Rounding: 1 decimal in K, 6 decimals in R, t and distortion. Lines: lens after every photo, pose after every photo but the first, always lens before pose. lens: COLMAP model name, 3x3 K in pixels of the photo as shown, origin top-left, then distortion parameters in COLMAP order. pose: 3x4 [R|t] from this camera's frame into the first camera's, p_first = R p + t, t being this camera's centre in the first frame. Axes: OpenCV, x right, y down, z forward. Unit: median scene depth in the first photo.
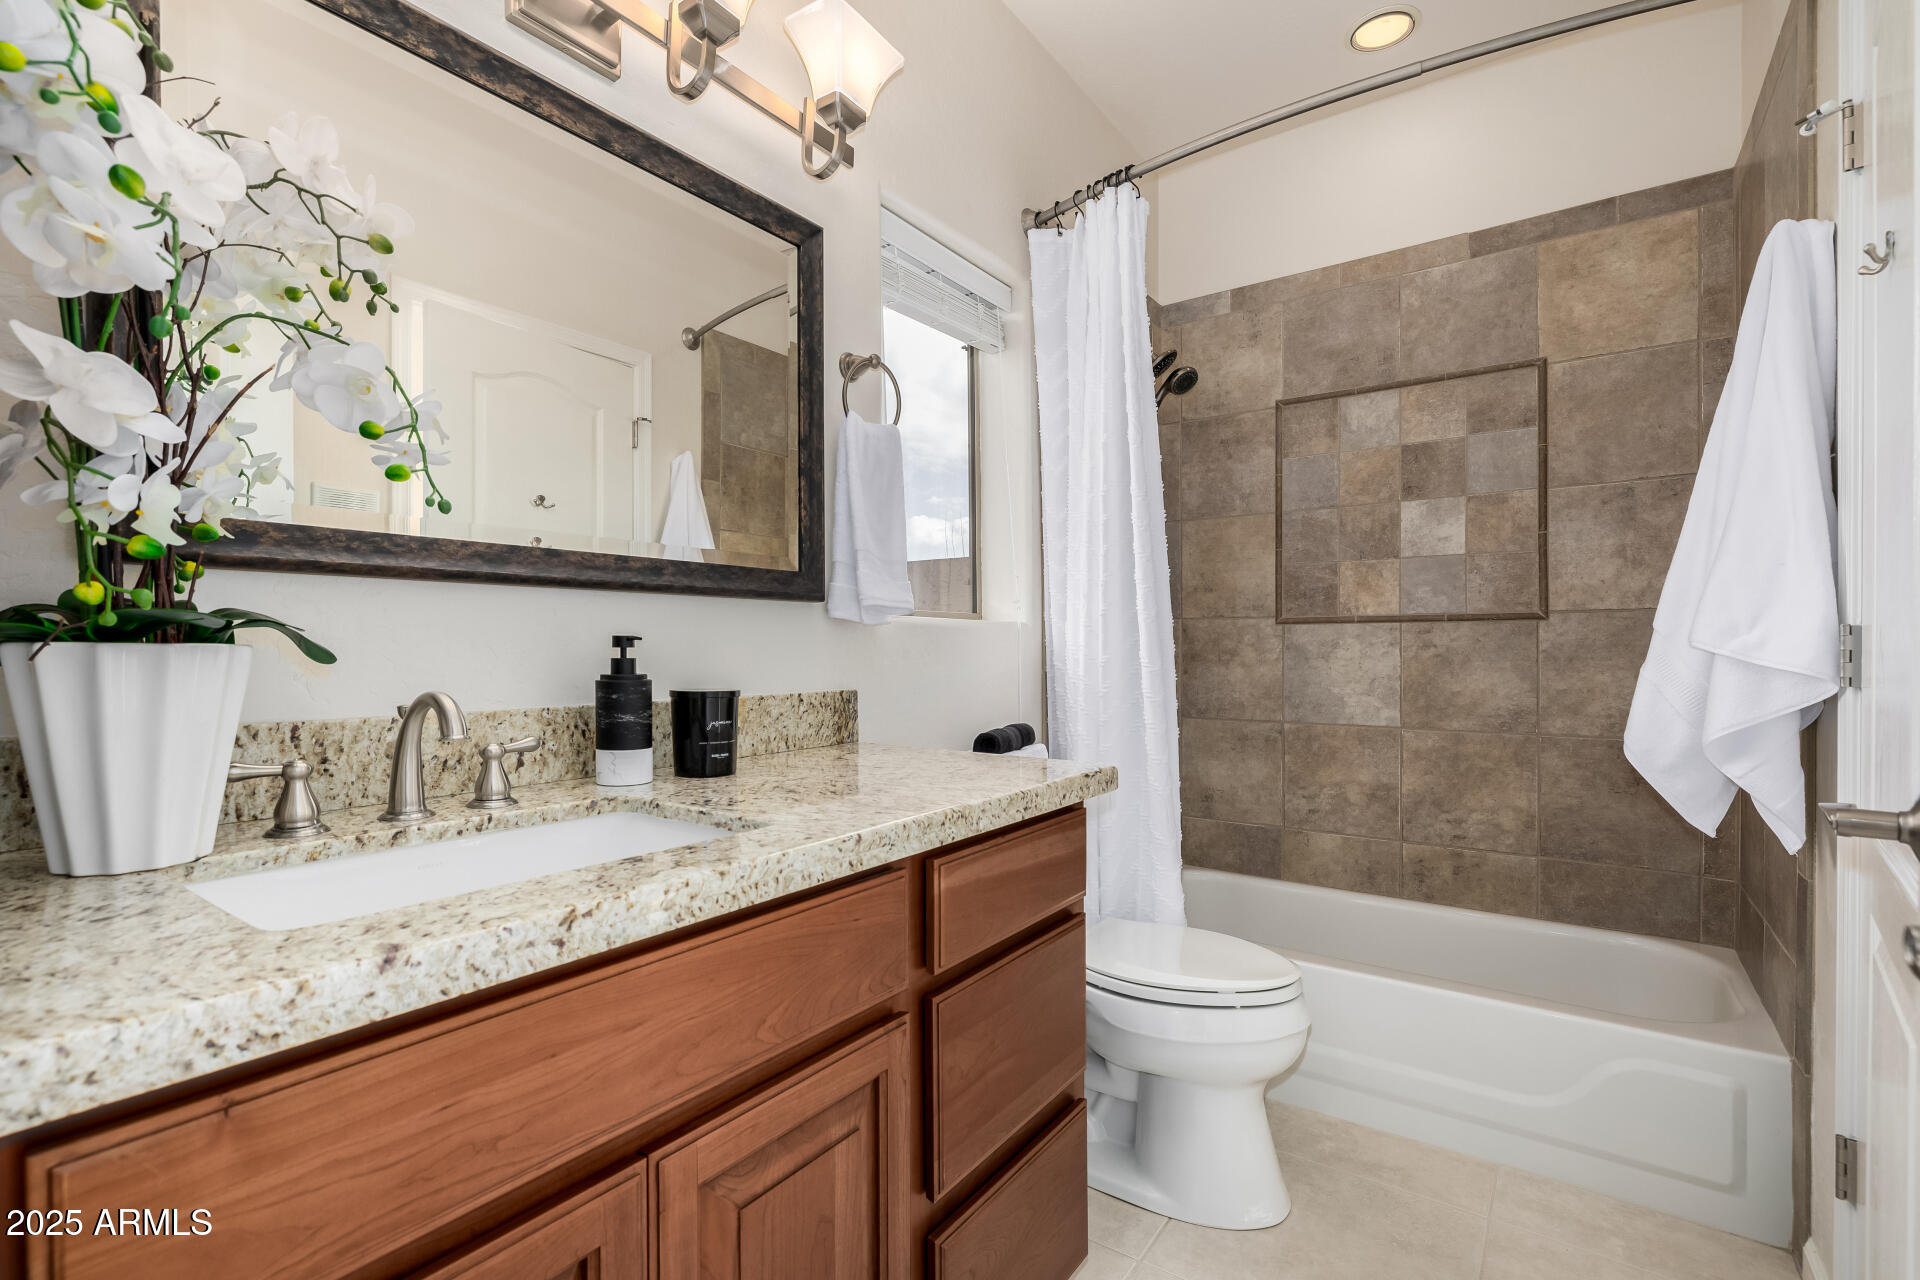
lens RADIAL K [[855.1, 0, 950.8], [0, 855.1, 650.5], [0, 0, 1]] dist [-0.004214, 0.000879]
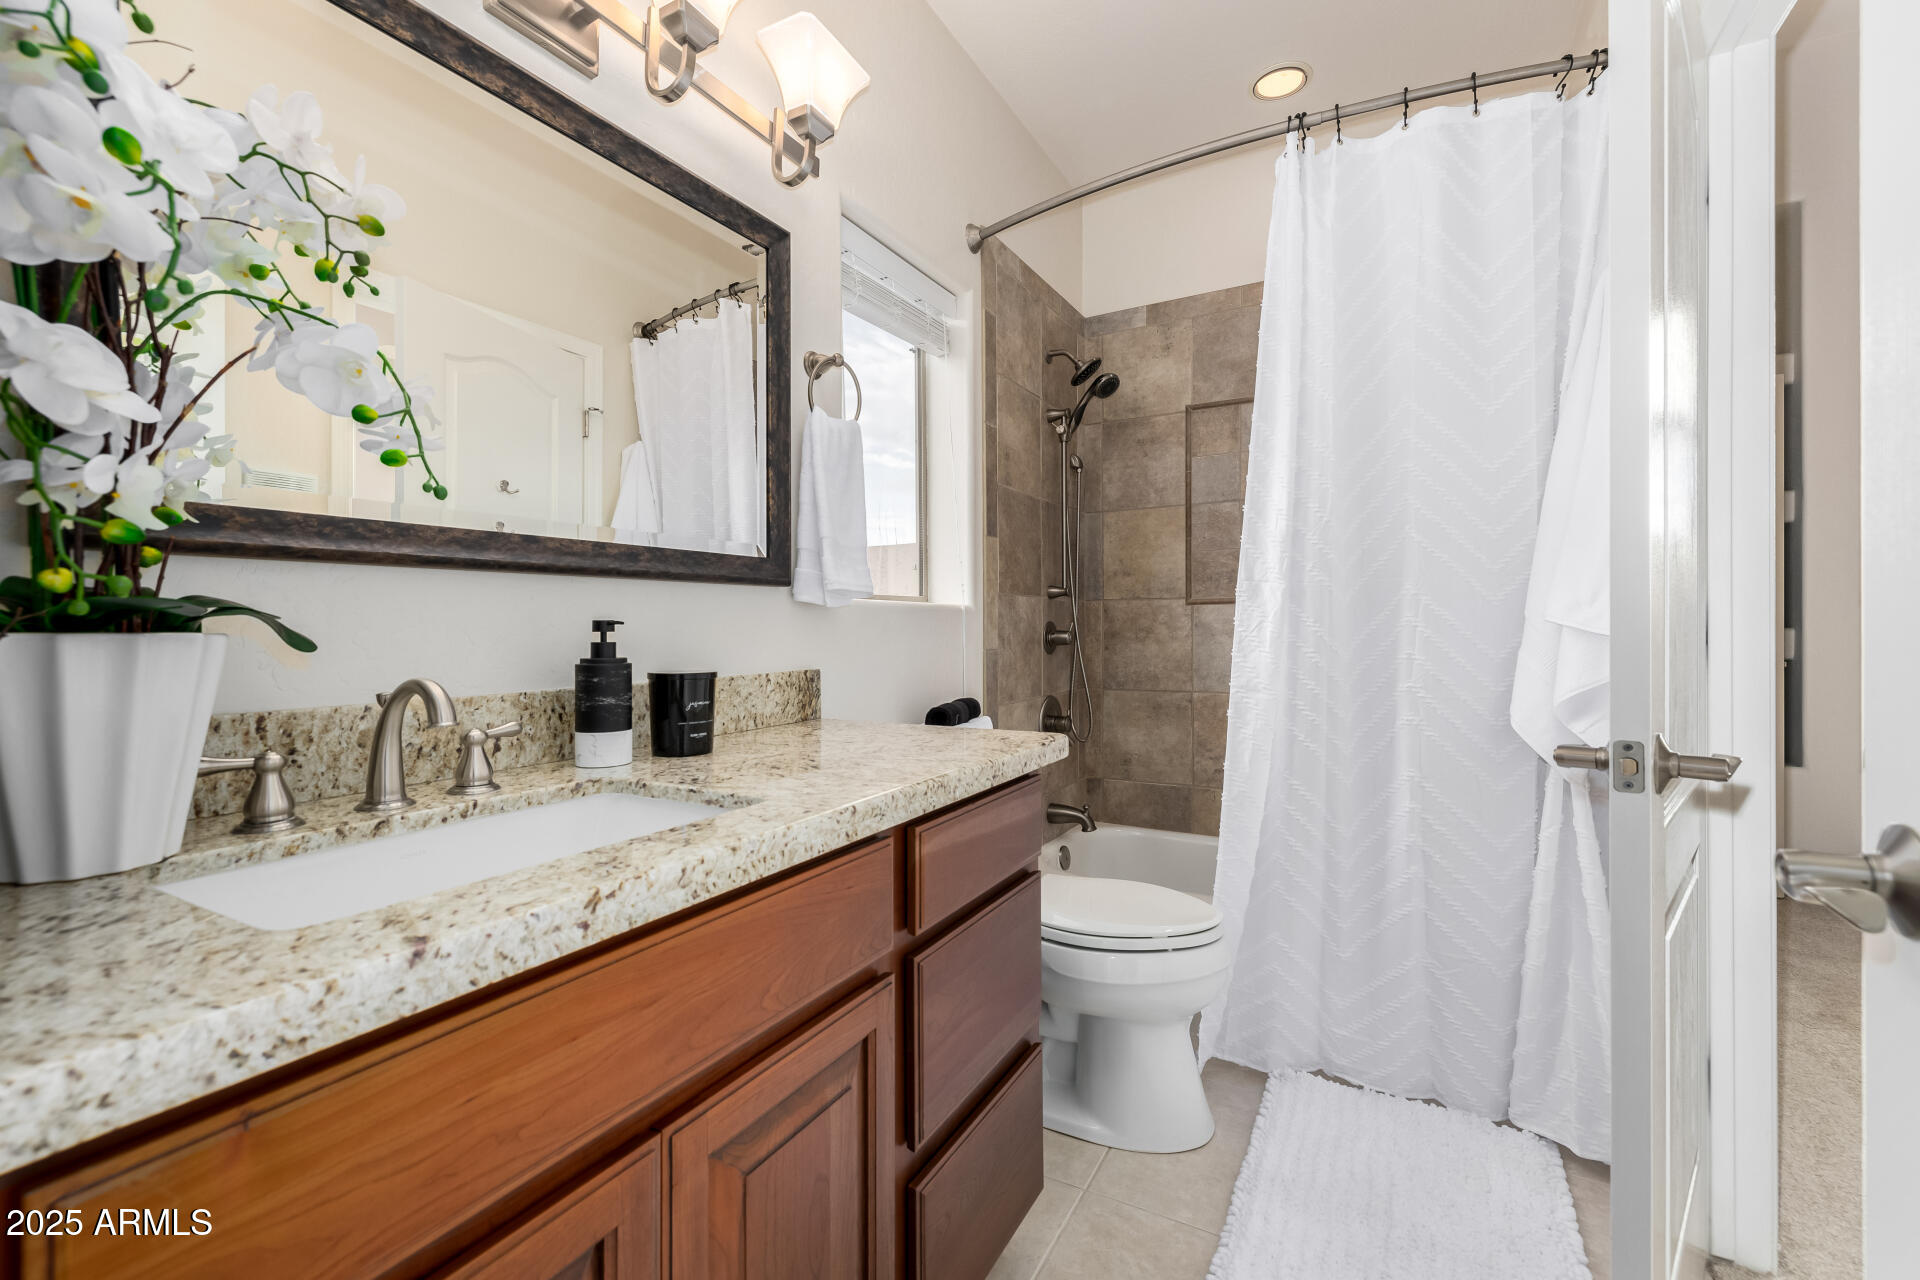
lens RADIAL K [[792.1, 0, 957.4], [0, 792.1, 622.6], [0, 0, 1]] dist [0.005705, -0.000603]
pose [[0.992809, -0.009216, 0.119352, -0.073656], [0.010379, 0.999905, -0.009124, -0.001399], [-0.119257, 0.010297, 0.992810, 0.007110]]
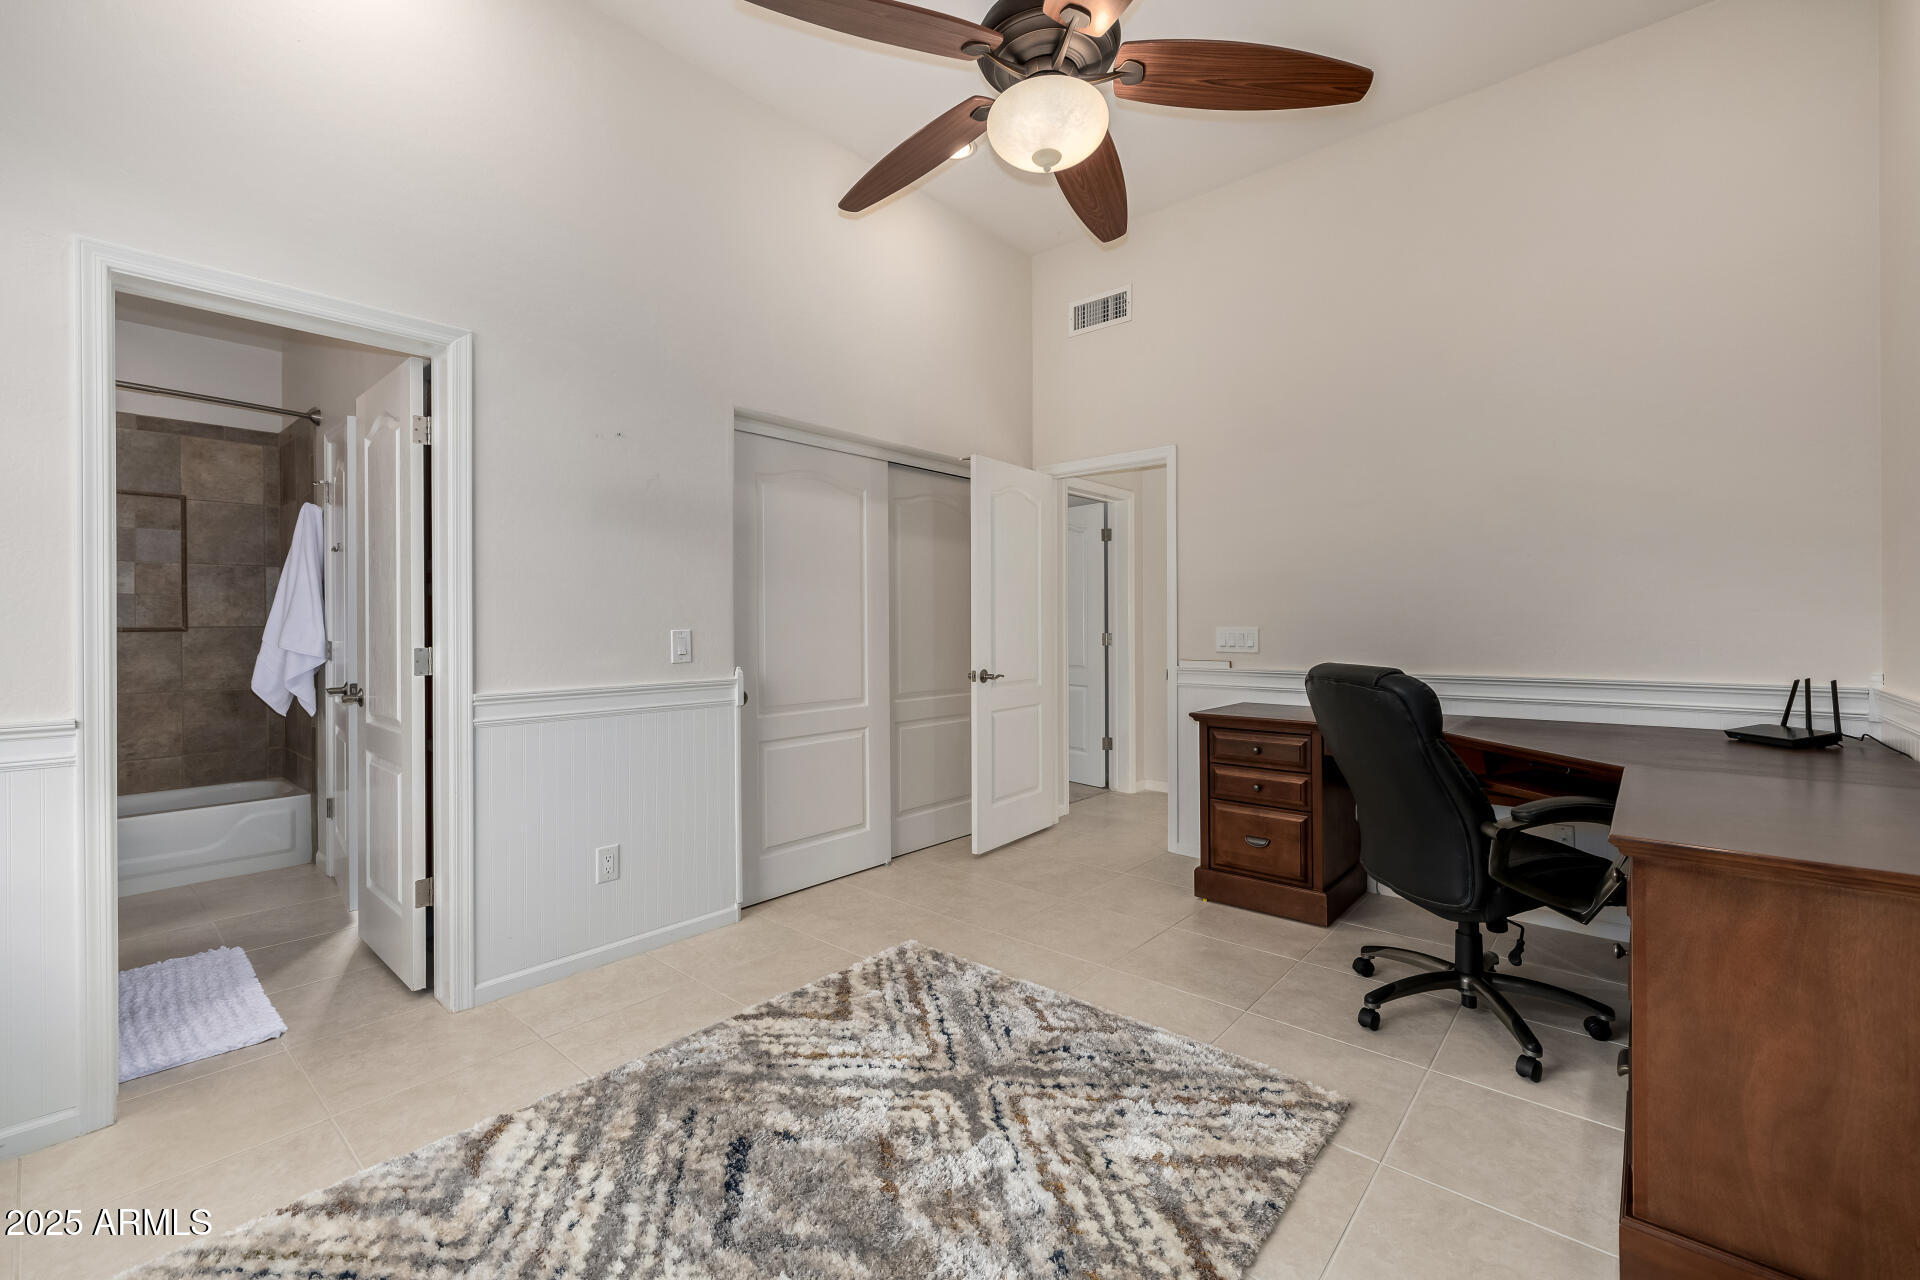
lens RADIAL K [[792.1, 0, 946.5], [0, 792.1, 629.7], [0, 0, 1]] dist [0.005705, -0.000603]
pose [[0.084599, -0.005126, 0.996402, -1.580952], [0.004661, 0.999978, 0.004749, -0.067624], [-0.996404, 0.004242, 0.084621, -1.438023]]
